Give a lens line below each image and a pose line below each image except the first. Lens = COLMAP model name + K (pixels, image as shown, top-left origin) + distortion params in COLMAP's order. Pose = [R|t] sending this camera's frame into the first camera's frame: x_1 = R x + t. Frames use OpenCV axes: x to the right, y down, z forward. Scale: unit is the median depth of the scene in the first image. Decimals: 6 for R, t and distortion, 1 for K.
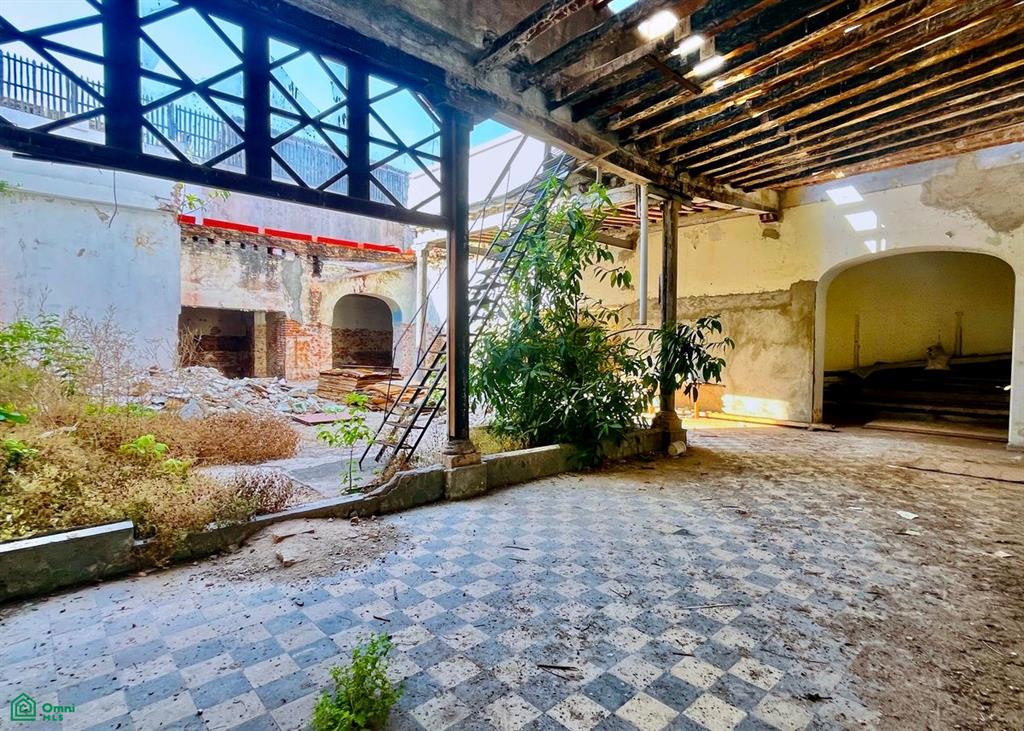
lens RADIAL K [[472.8, 0, 498.6], [0, 472.8, 363.0], [0, 0, 1]] dist [-0.004274, -0.000557]
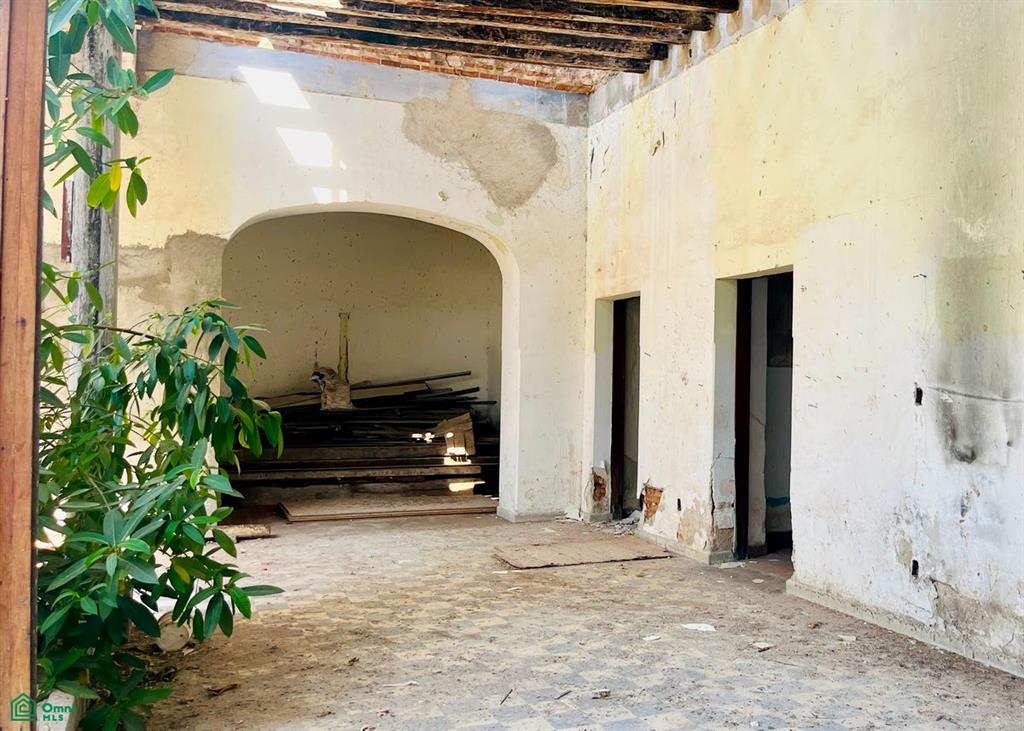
lens RADIAL K [[1129.9, 0, 521.0], [0, 1129.9, 366.0], [0, 0, 1]] dist [0.038628, 0.000000]
pose [[0.299886, 0.003109, 0.953970, -0.677107], [0.021539, 0.999718, -0.010029, -0.039087], [-0.953732, 0.023555, 0.299734, 0.650119]]
